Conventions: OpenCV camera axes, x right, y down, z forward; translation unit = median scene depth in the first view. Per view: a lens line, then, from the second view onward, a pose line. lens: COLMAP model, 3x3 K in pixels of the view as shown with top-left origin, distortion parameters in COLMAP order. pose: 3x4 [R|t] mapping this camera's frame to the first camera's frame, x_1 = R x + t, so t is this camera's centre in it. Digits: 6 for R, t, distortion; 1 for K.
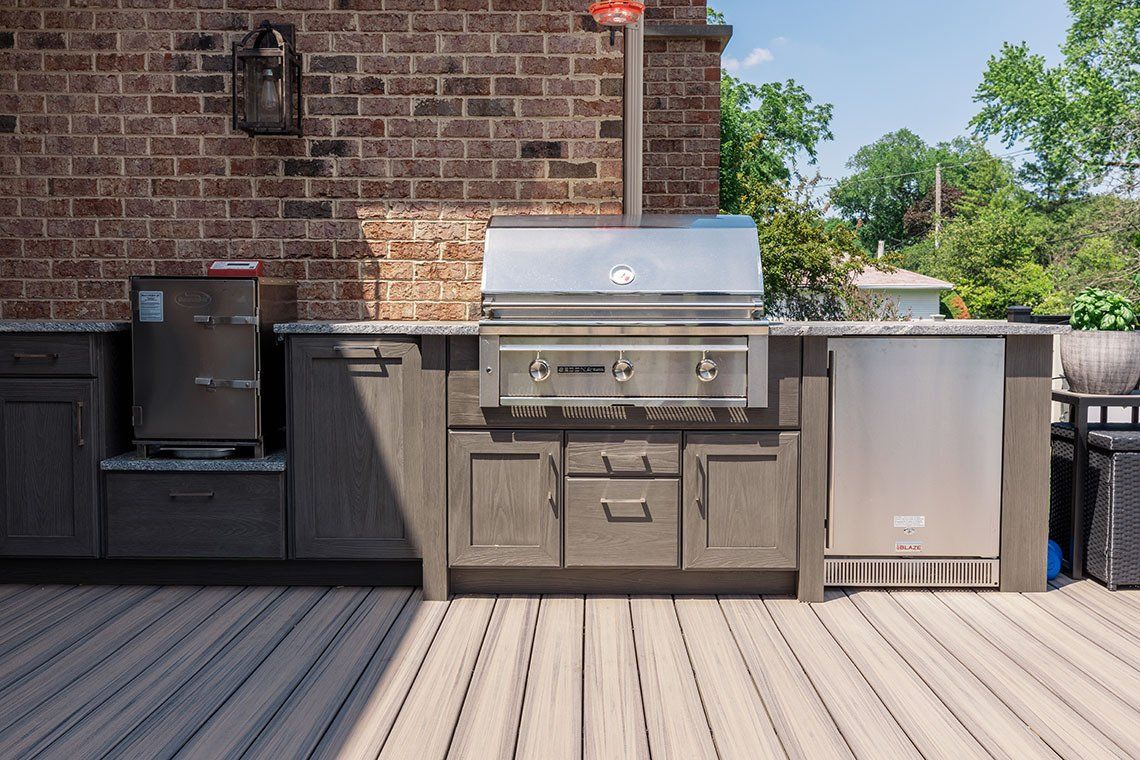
lens RADIAL K [[1117.5, 0, 570.0], [0, 1117.5, 380.0], [0, 0, 1]] dist [-0.001406, 0.015734]
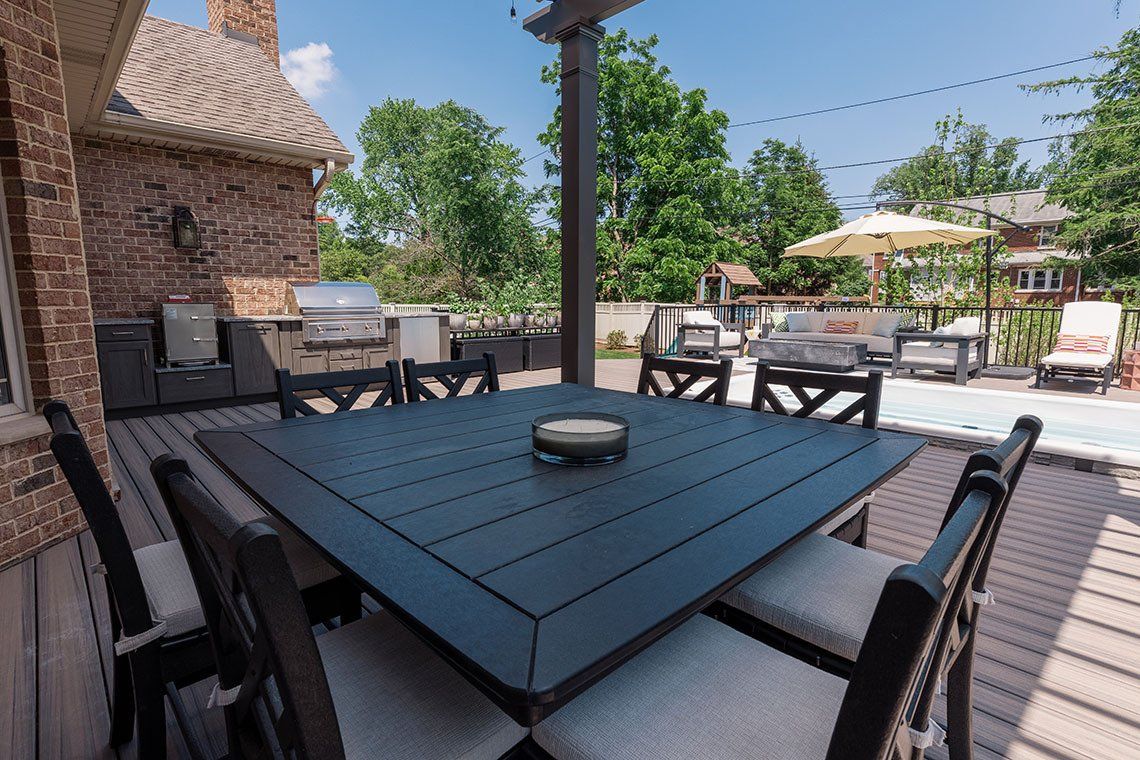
lens RADIAL K [[579.0, 0, 570.0], [0, 579.0, 380.0], [0, 0, 1]] dist [-0.001597, -0.000420]
pose [[0.723841, -0.101533, 0.682456, -0.576360], [0.043851, 0.993883, 0.101356, -0.002901], [-0.688572, -0.043439, 0.723866, -0.664842]]
